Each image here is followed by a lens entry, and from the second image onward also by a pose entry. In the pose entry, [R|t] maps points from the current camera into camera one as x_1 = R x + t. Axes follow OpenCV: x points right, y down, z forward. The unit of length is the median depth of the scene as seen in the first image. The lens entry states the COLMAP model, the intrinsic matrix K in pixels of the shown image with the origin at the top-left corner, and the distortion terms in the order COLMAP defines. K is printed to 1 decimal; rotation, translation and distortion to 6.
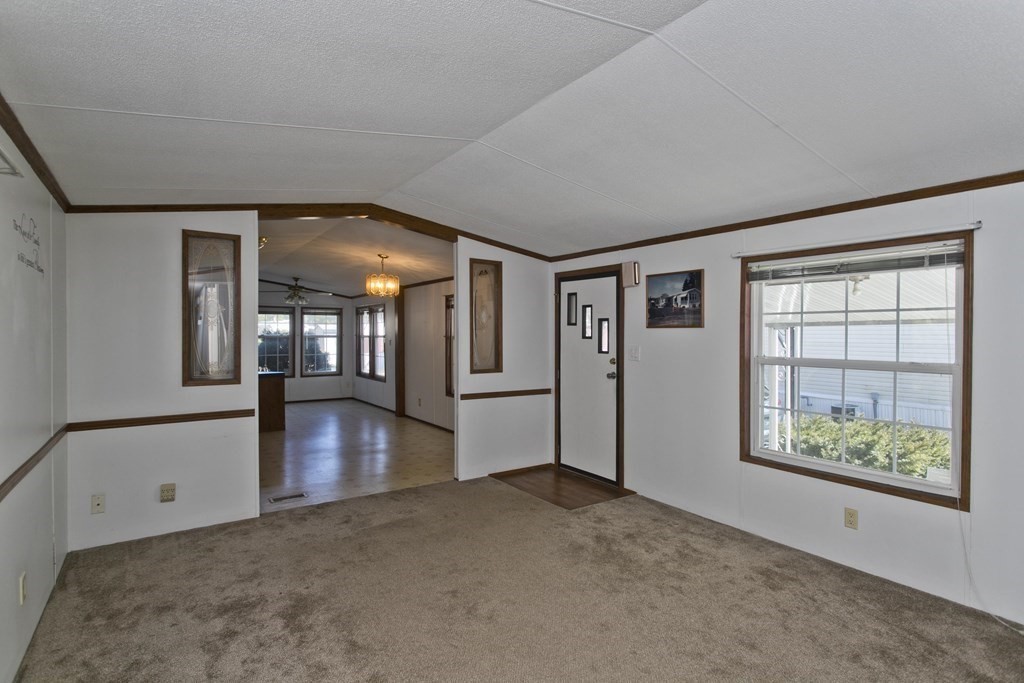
lens RADIAL K [[531.9, 0, 512.0], [0, 531.9, 341.5], [0, 0, 1]] dist [0.000333, 0.000033]
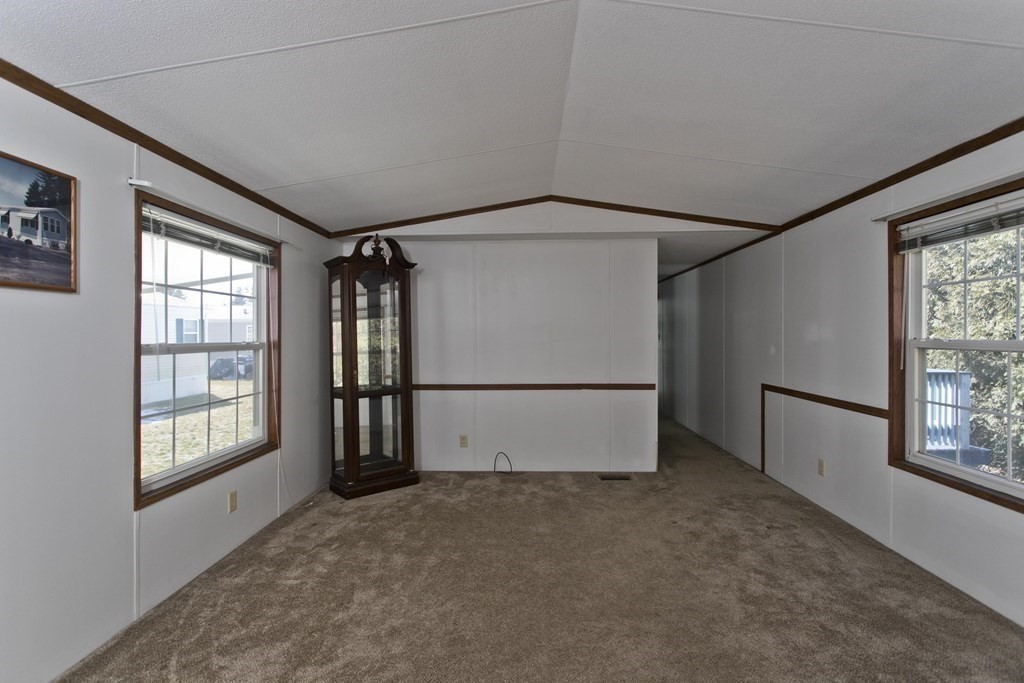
lens RADIAL K [[487.1, 0, 514.3], [0, 487.1, 329.4], [0, 0, 1]] dist [-0.016461, -0.000147]
pose [[-0.813814, 0.006086, 0.581093, -0.243874], [0.011578, 0.999916, 0.005742, 0.011103], [-0.581009, 0.011401, -0.813817, 1.107993]]
